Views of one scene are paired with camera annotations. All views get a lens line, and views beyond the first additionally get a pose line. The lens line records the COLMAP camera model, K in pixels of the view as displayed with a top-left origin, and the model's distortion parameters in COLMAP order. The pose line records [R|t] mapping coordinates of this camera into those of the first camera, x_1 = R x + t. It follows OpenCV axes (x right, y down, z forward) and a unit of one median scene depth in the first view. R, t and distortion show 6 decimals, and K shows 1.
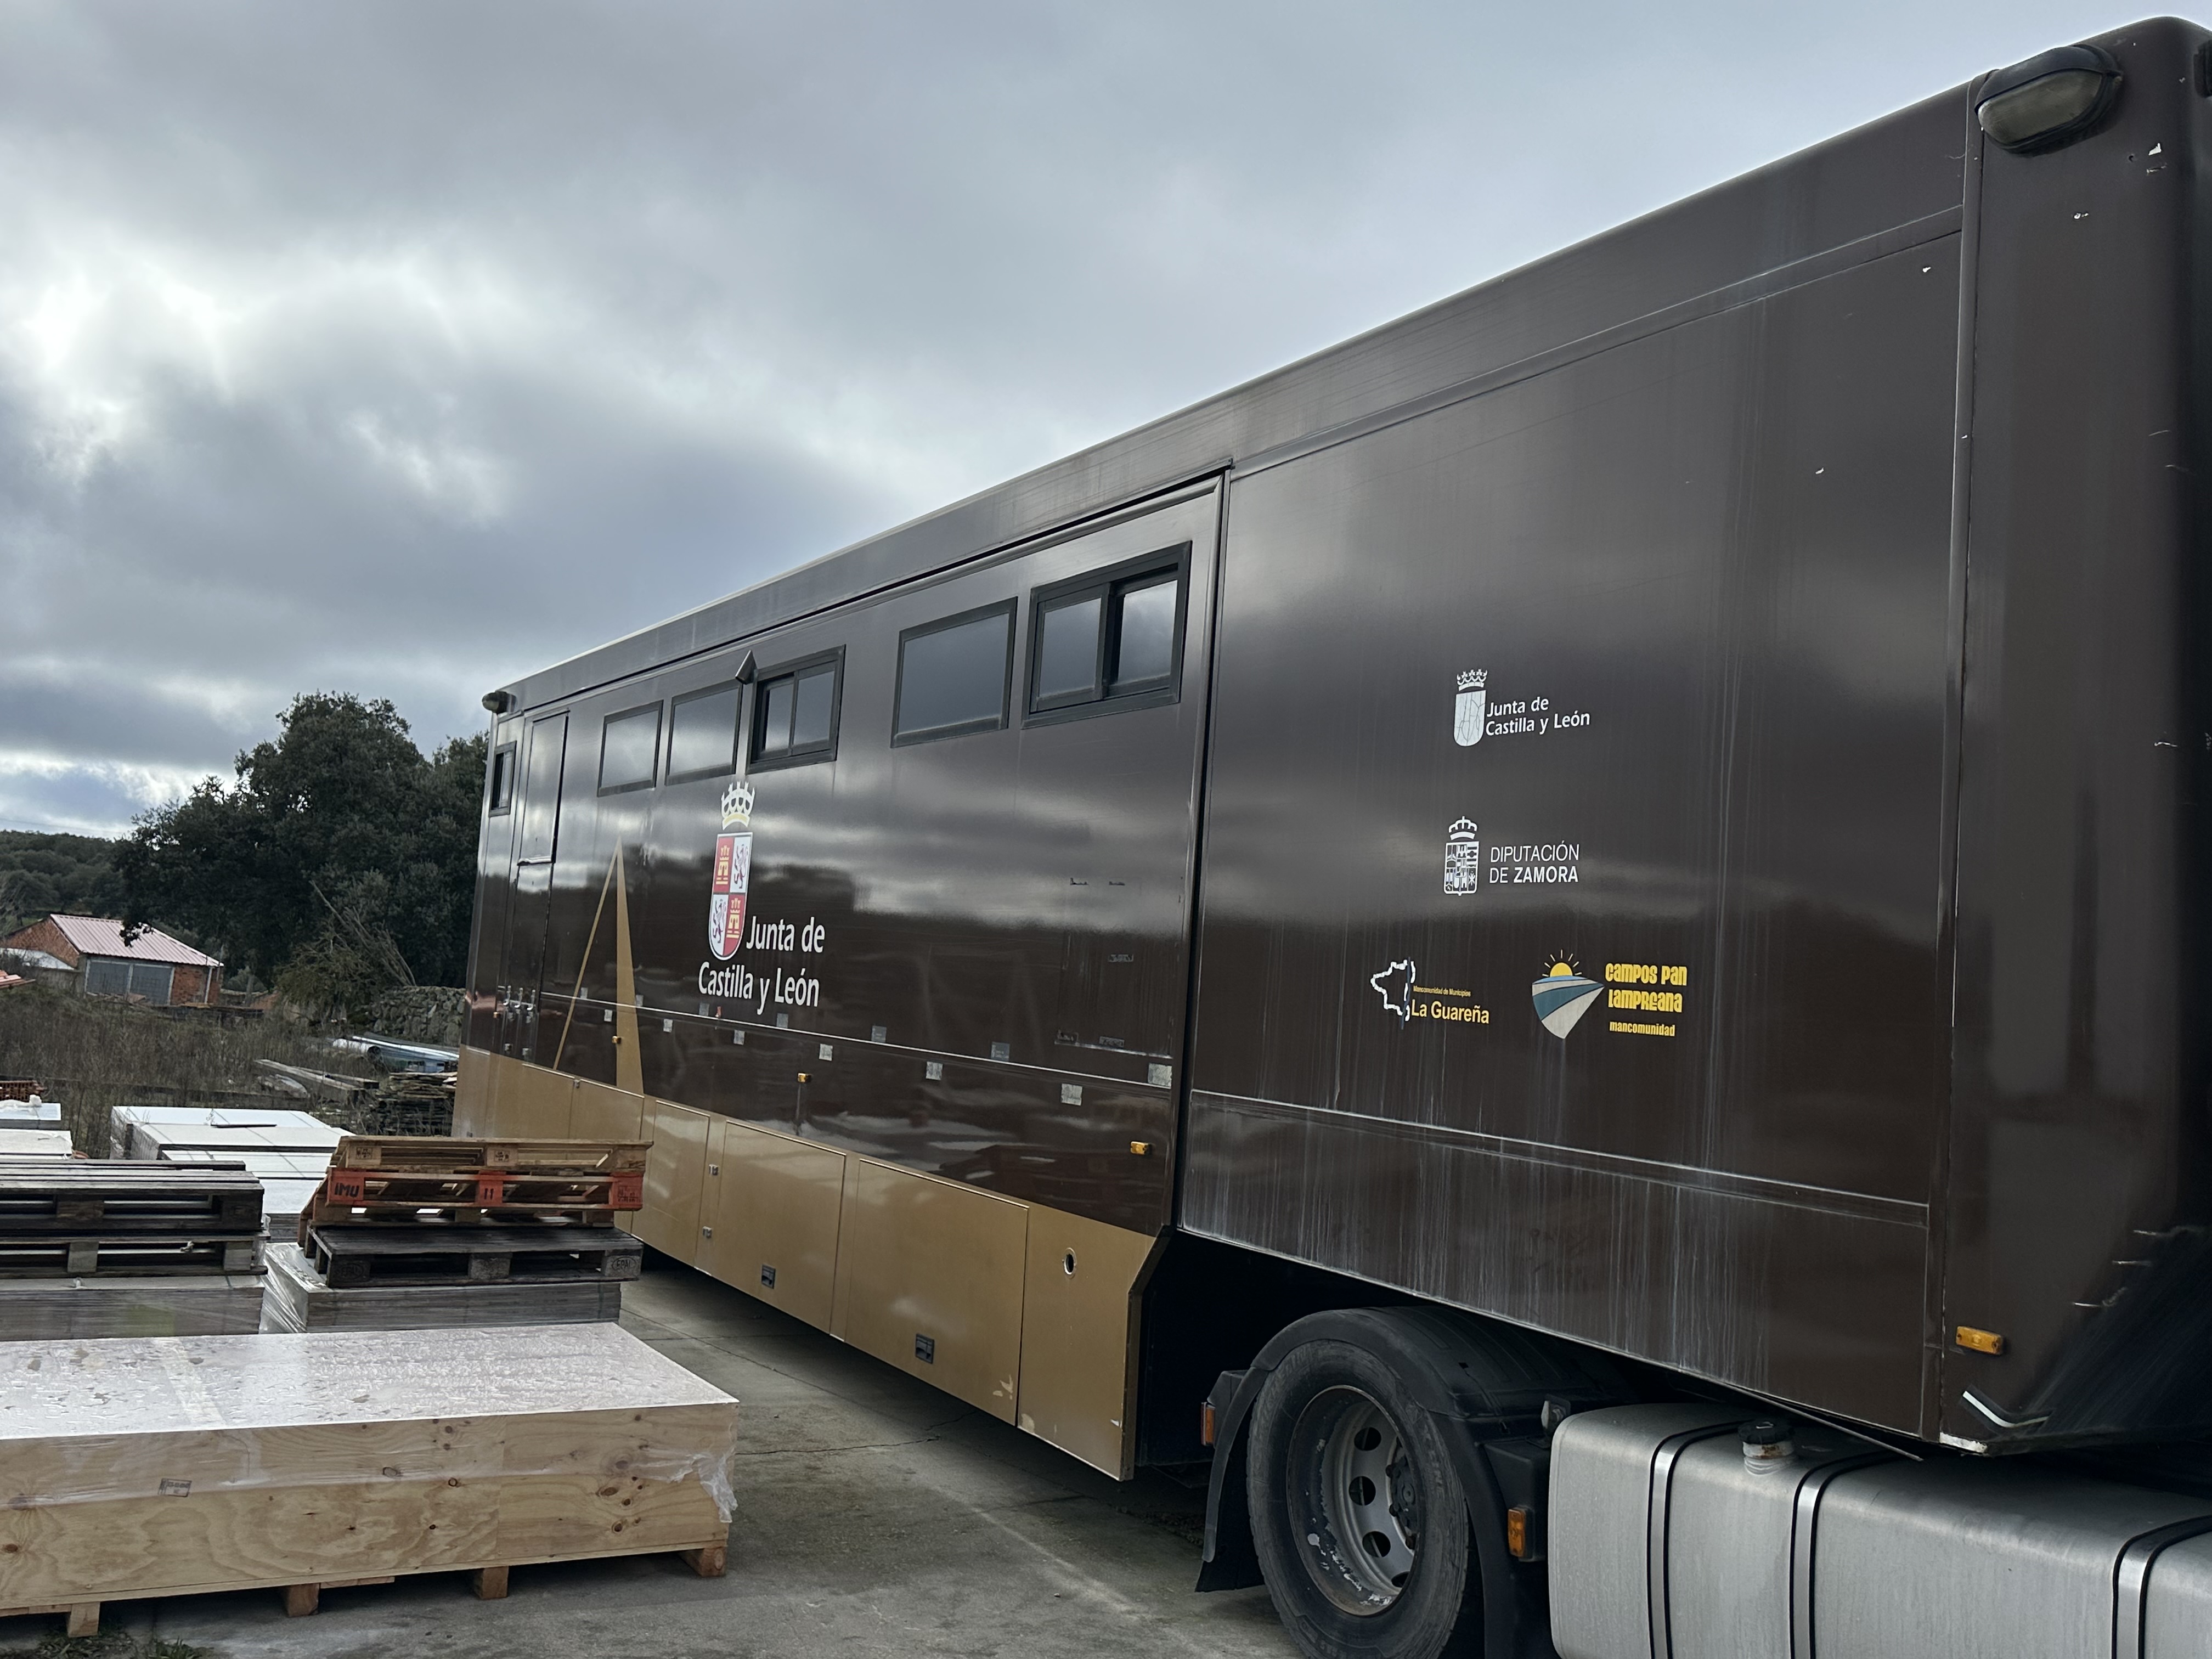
lens RADIAL K [[1937.8, 0, 1106.0], [0, 1937.8, 829.5], [0, 0, 1]] dist [0.208209, -0.386934]
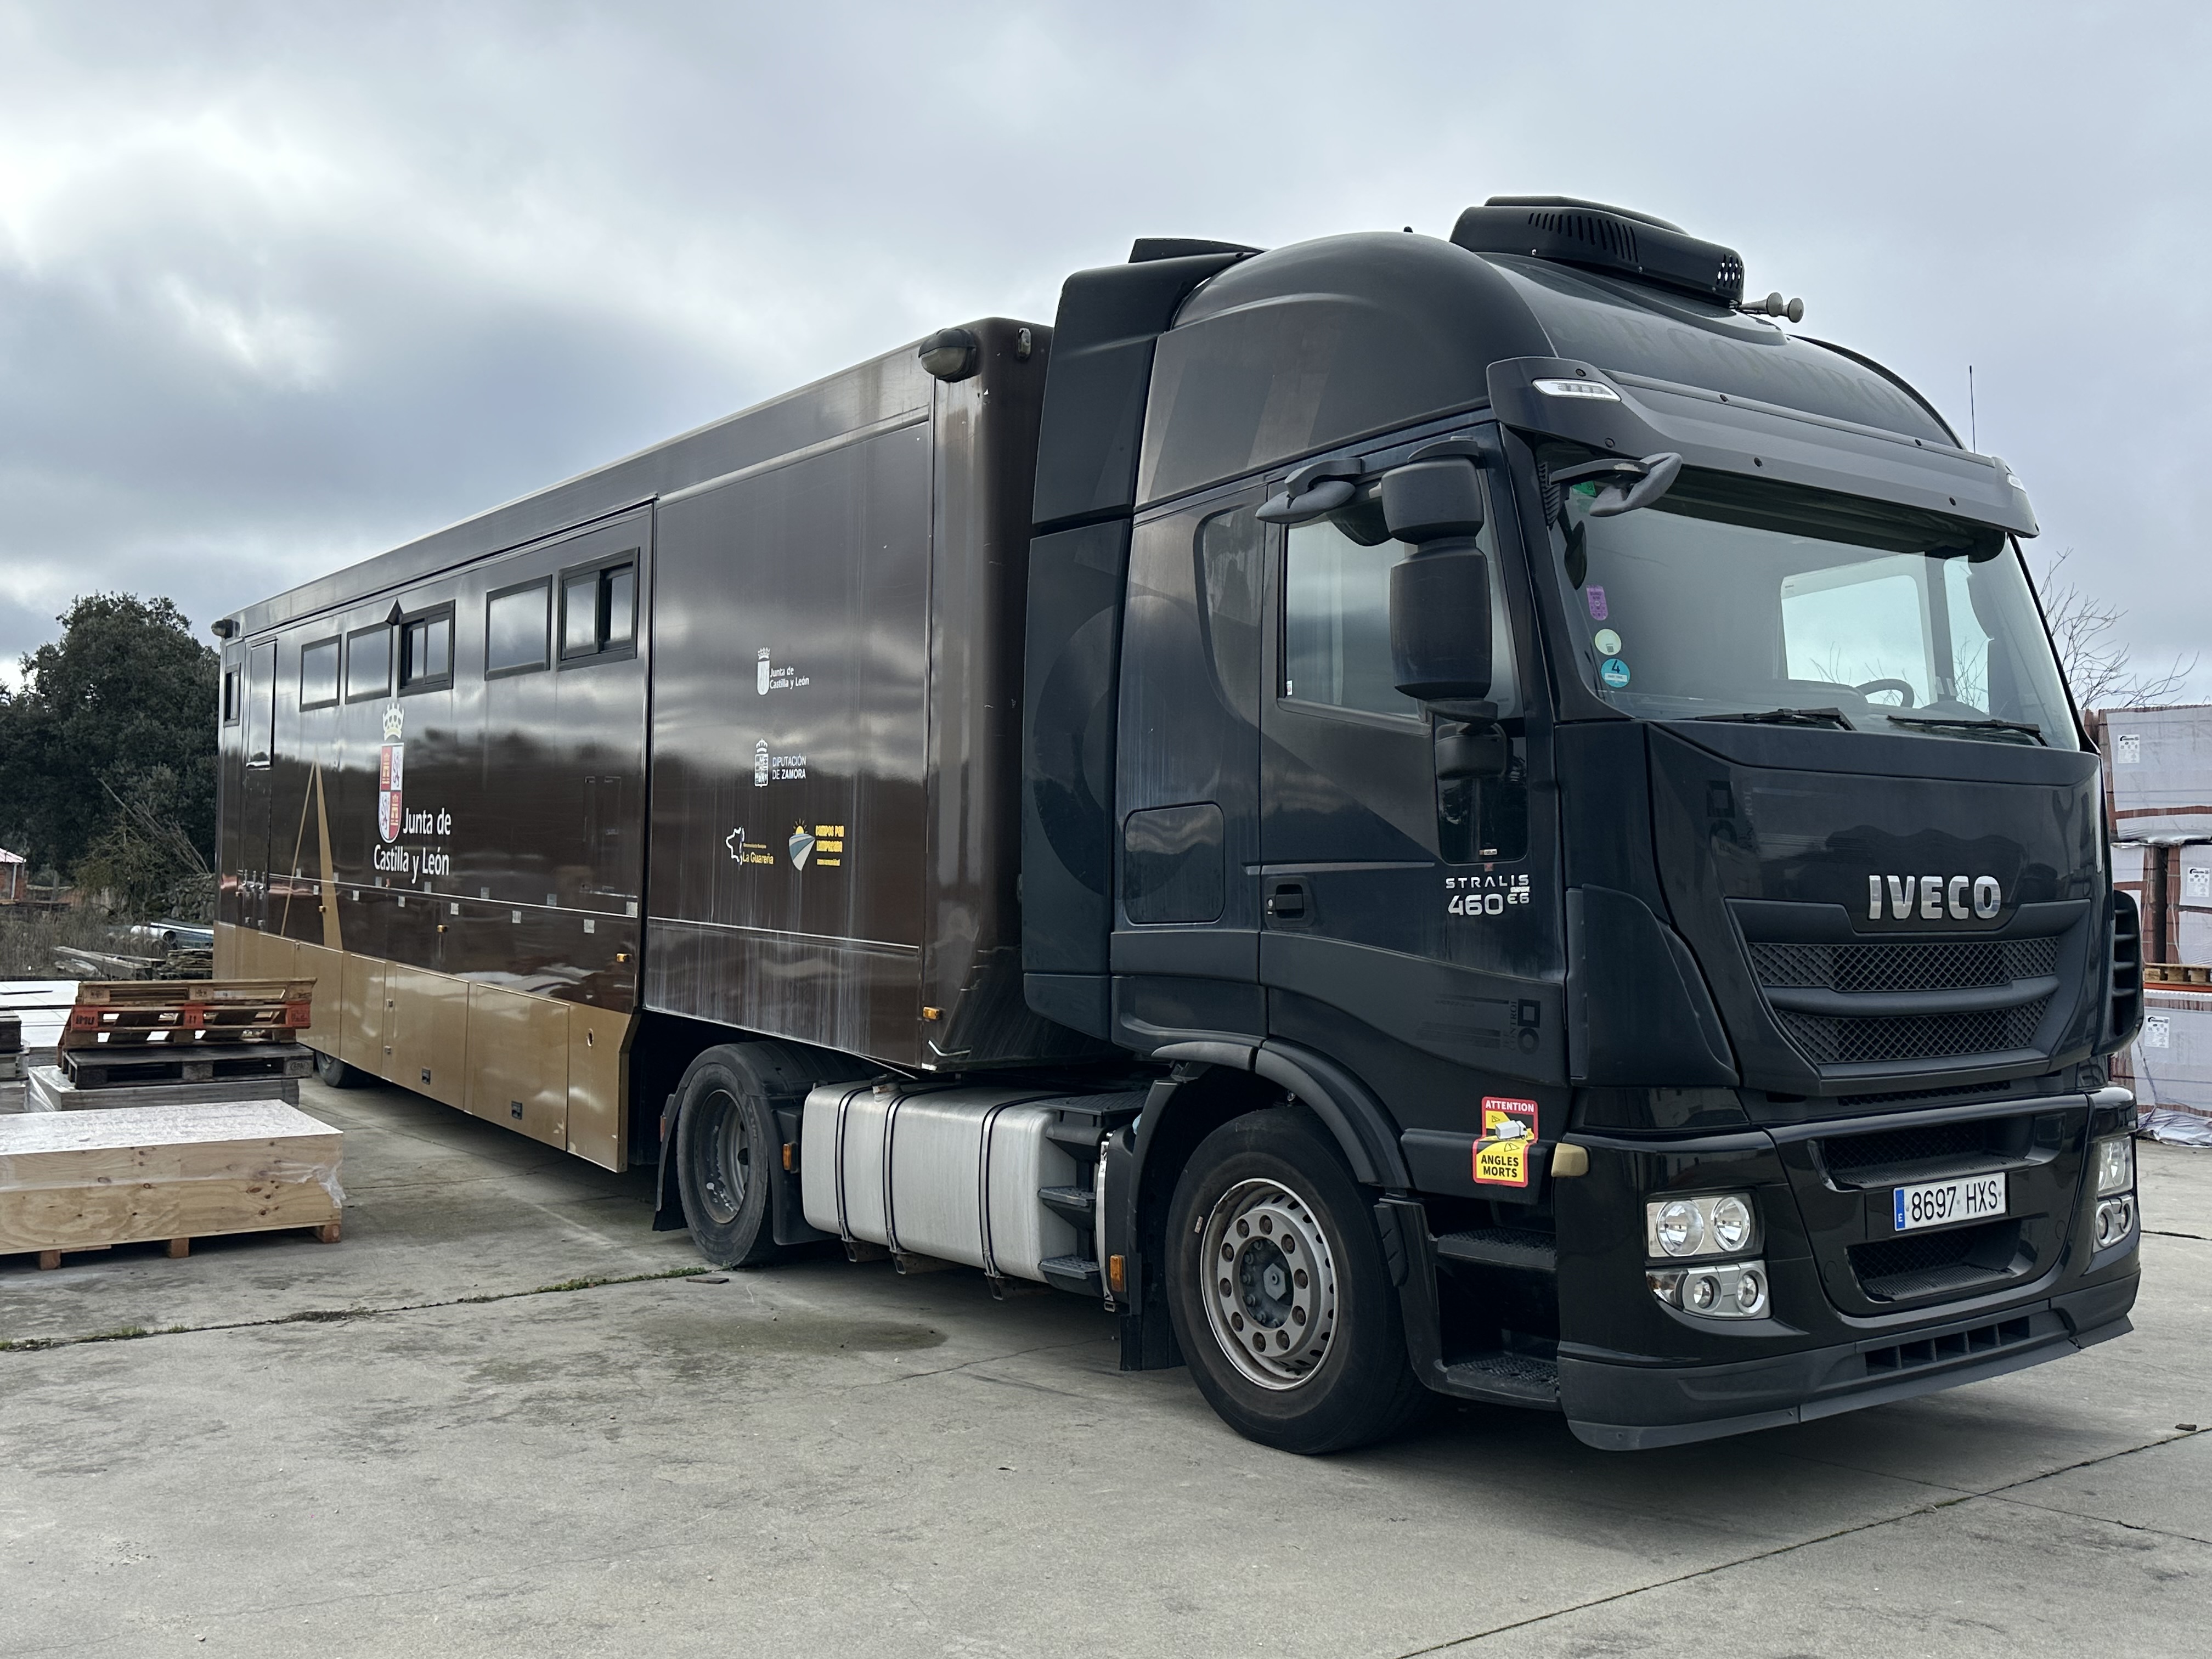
lens RADIAL K [[1941.6, 0, 1110.8], [0, 1941.6, 803.1], [0, 0, 1]] dist [0.132729, -0.212253]
pose [[0.995709, -0.044702, 0.081024, 0.253207], [0.039612, 0.997204, 0.063370, -0.032943], [-0.083630, -0.059889, 0.994696, -0.479908]]
